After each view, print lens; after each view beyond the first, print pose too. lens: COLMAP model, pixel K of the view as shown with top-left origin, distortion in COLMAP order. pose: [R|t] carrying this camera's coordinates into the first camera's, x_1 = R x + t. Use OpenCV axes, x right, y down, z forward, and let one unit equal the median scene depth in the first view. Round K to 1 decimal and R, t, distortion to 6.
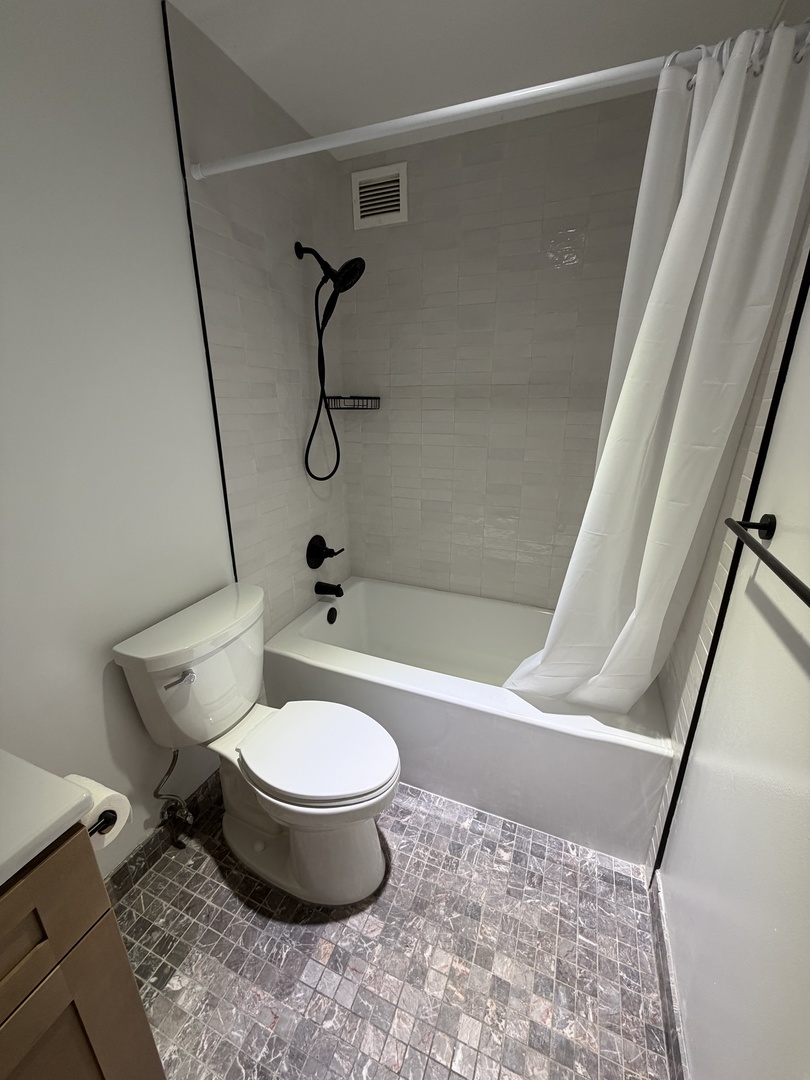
lens RADIAL K [[431.4, 0, 403.6], [0, 431.4, 541.5], [0, 0, 1]] dist [0.001103, 0.000186]
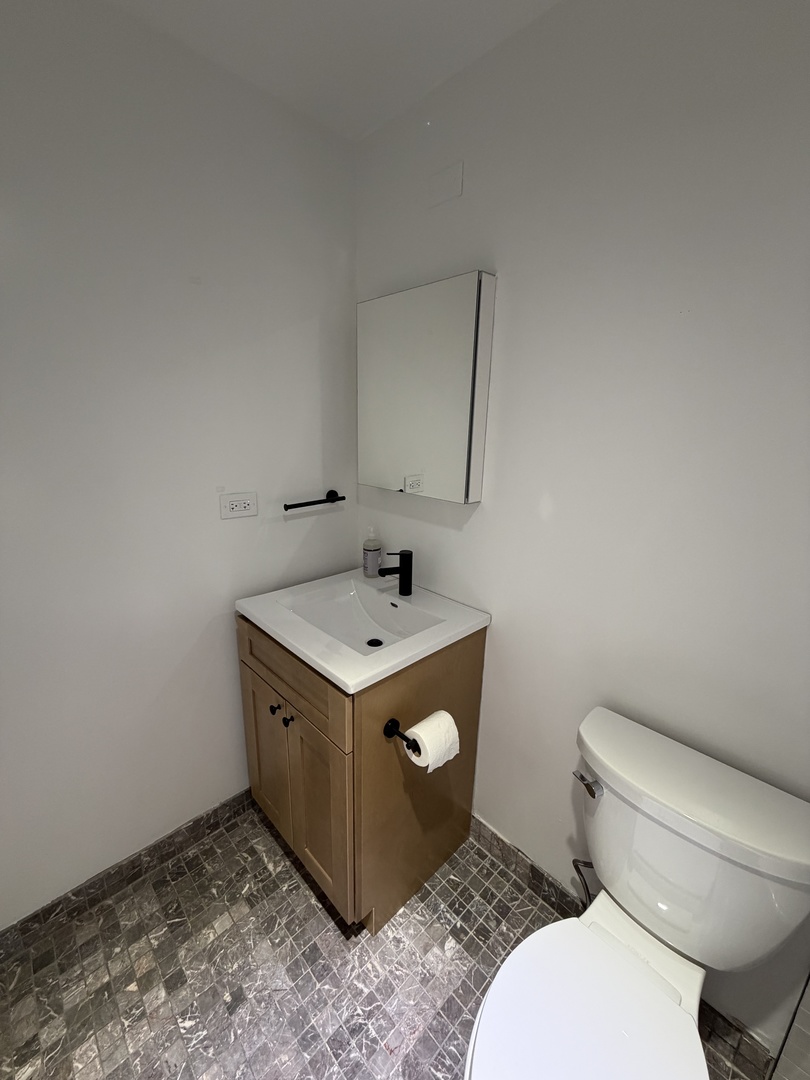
lens RADIAL K [[431.4, 0, 404.5], [0, 431.4, 539.1], [0, 0, 1]] dist [0.001103, 0.000186]
pose [[-0.401299, 0.238486, -0.884355, 0.282546], [-0.313926, 0.871219, 0.377395, -0.320333], [0.860470, 0.429071, -0.274753, 0.733862]]
